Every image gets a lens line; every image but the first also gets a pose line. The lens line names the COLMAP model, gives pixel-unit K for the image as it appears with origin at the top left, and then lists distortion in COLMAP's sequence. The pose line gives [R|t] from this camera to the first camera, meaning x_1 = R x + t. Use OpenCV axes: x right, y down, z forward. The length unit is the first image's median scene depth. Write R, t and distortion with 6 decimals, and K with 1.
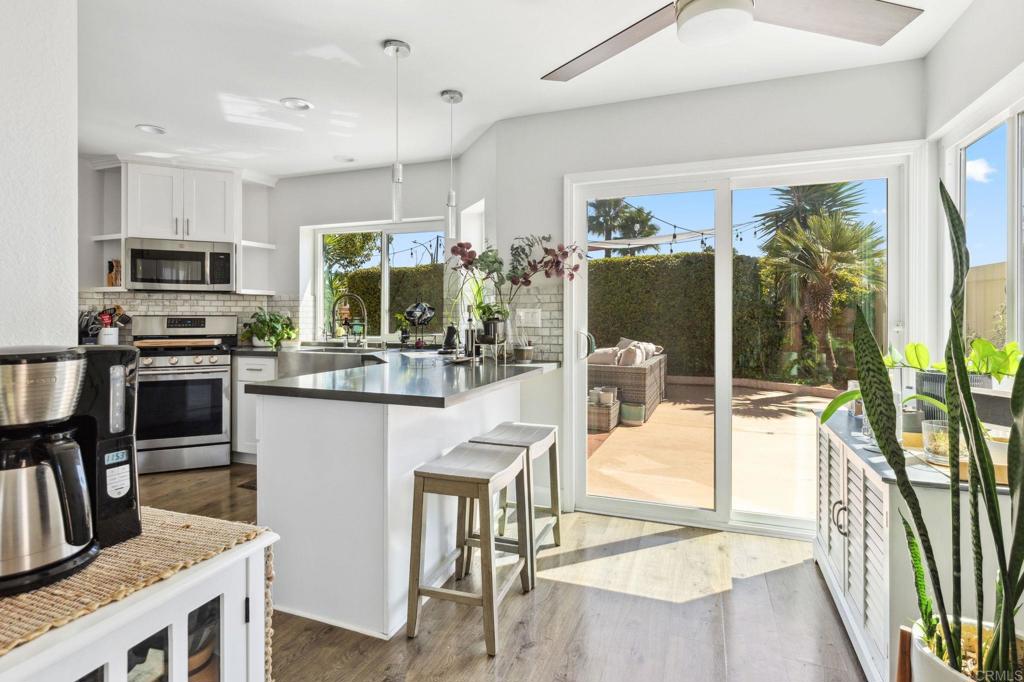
lens RADIAL K [[517.0, 0, 512.7], [0, 517.0, 316.5], [0, 0, 1]] dist [0.000573, -0.000155]
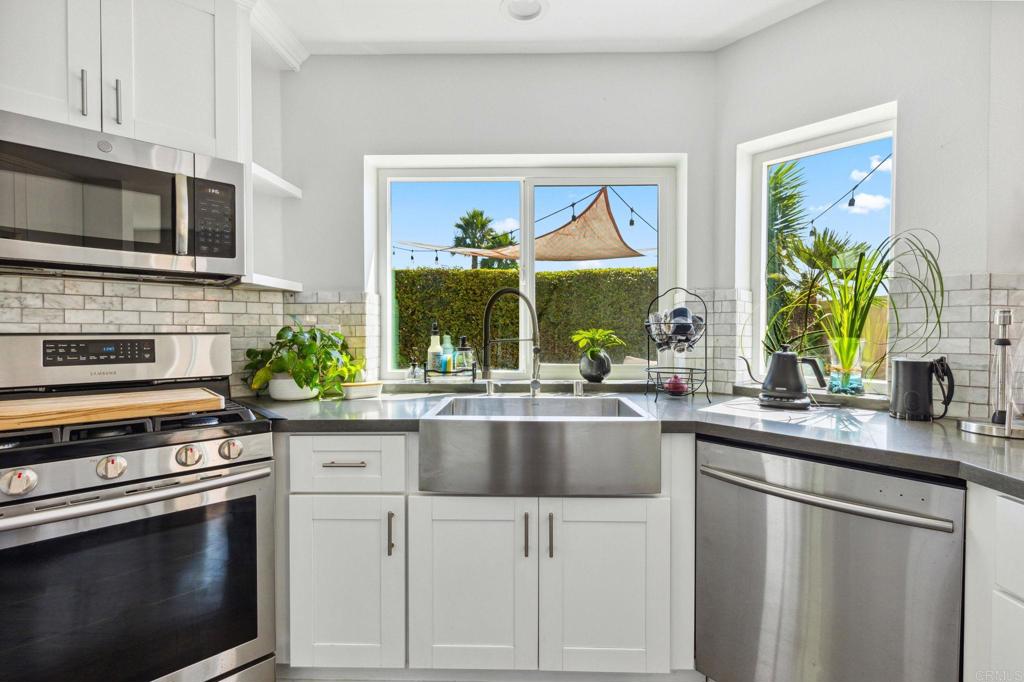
lens RADIAL K [[466.0, 0, 512.0], [0, 466.0, 341.0], [0, 0, 1]] dist [0.001542, -0.000672]
pose [[0.943013, -0.008739, 0.332641, -0.471761], [0.003261, 0.999850, 0.017025, -0.001126], [-0.332740, -0.014970, 0.942900, 0.577972]]
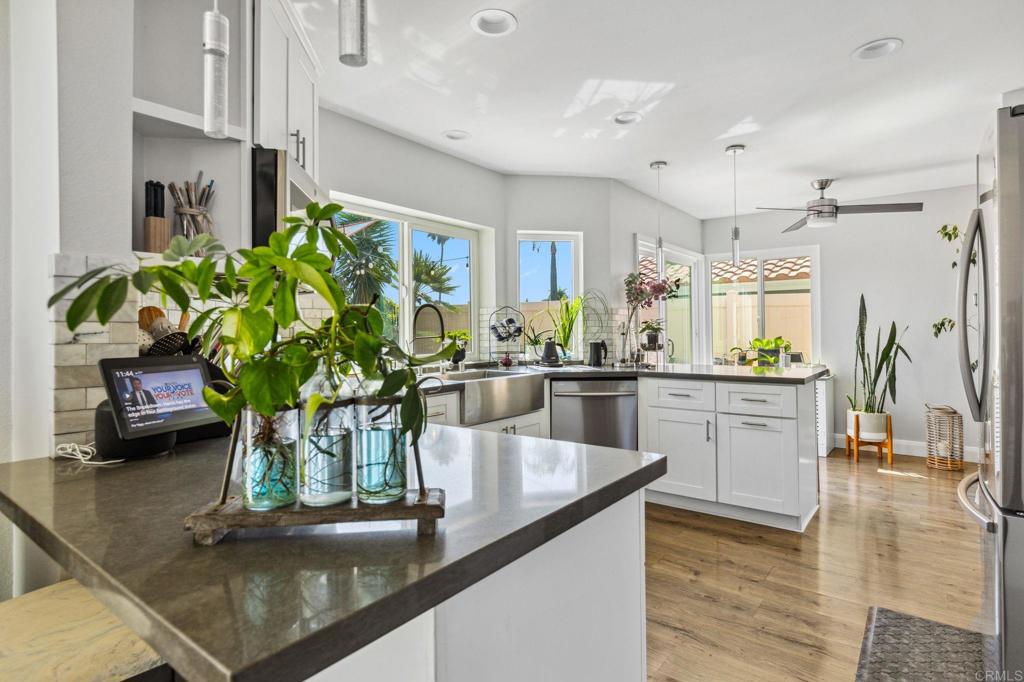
lens RADIAL K [[543.8, 0, 514.0], [0, 543.8, 337.5], [0, 0, 1]] dist [-0.002187, -0.000781]
pose [[0.281689, -0.011611, 0.959436, -1.056258], [0.010235, 0.999906, 0.009096, 0.001006], [-0.959451, 0.007258, 0.281781, 0.666430]]
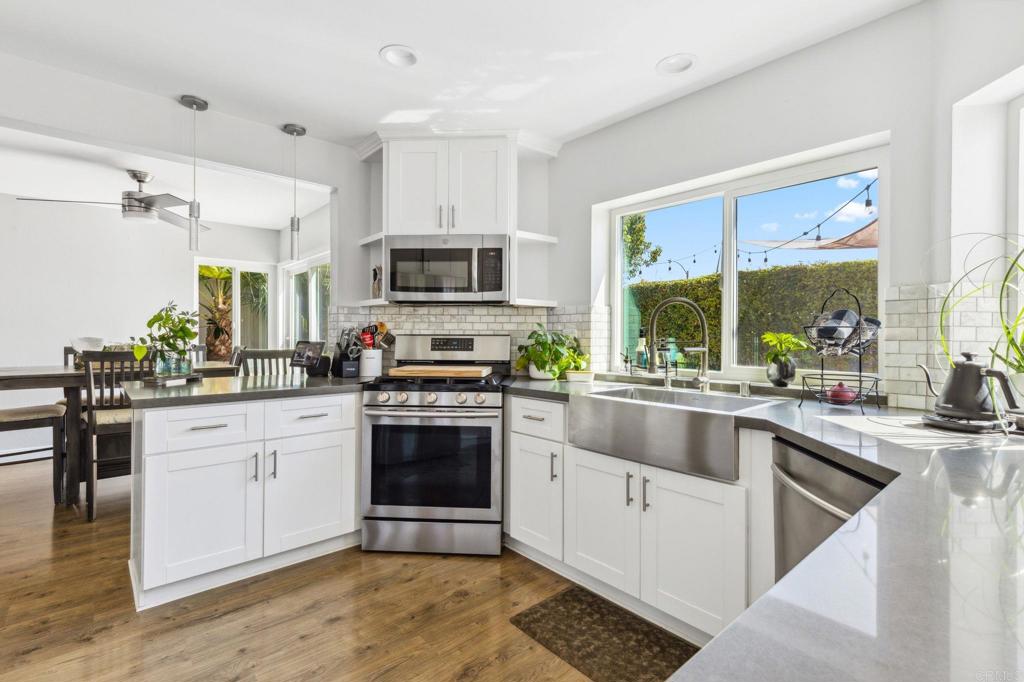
lens RADIAL K [[473.3, 0, 510.4], [0, 473.3, 337.4], [0, 0, 1]] dist [0.002007, -0.000164]
pose [[0.882574, 0.004775, -0.470150, -0.233623], [-0.003972, 0.999988, 0.002699, -0.000262], [0.470157, -0.000515, 0.882583, 0.437137]]
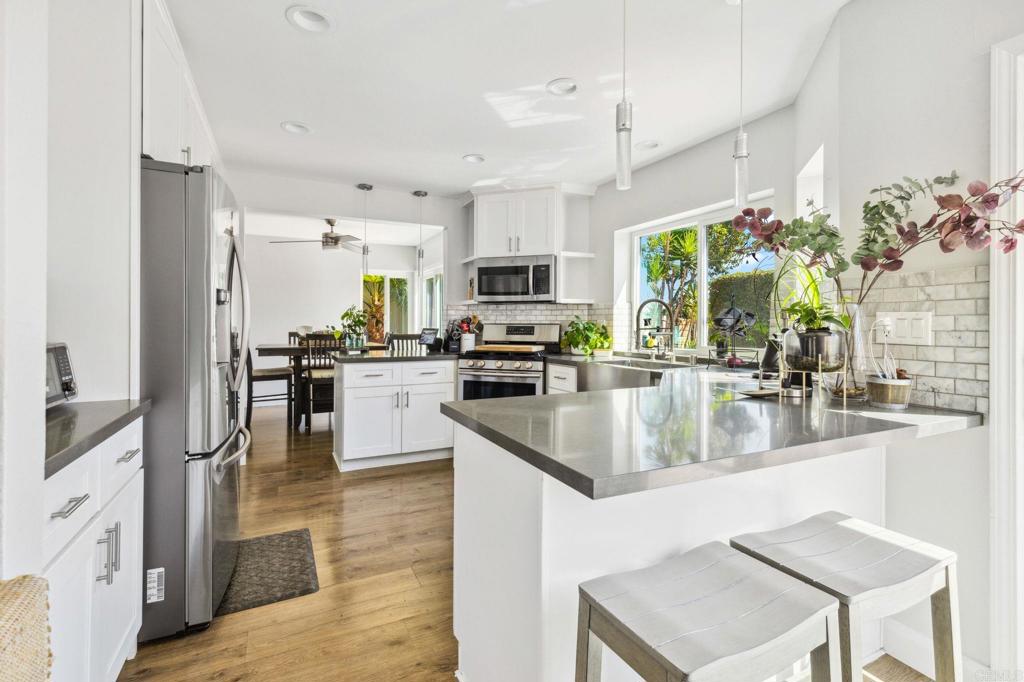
lens RADIAL K [[473.7, 0, 508.7], [0, 473.7, 323.8], [0, 0, 1]] dist [0.001612, -0.000242]
pose [[0.724226, 0.000605, -0.689562, 0.057667], [-0.002752, 0.999994, -0.002013, 0.000039], [0.689557, 0.003356, 0.724224, 0.252542]]
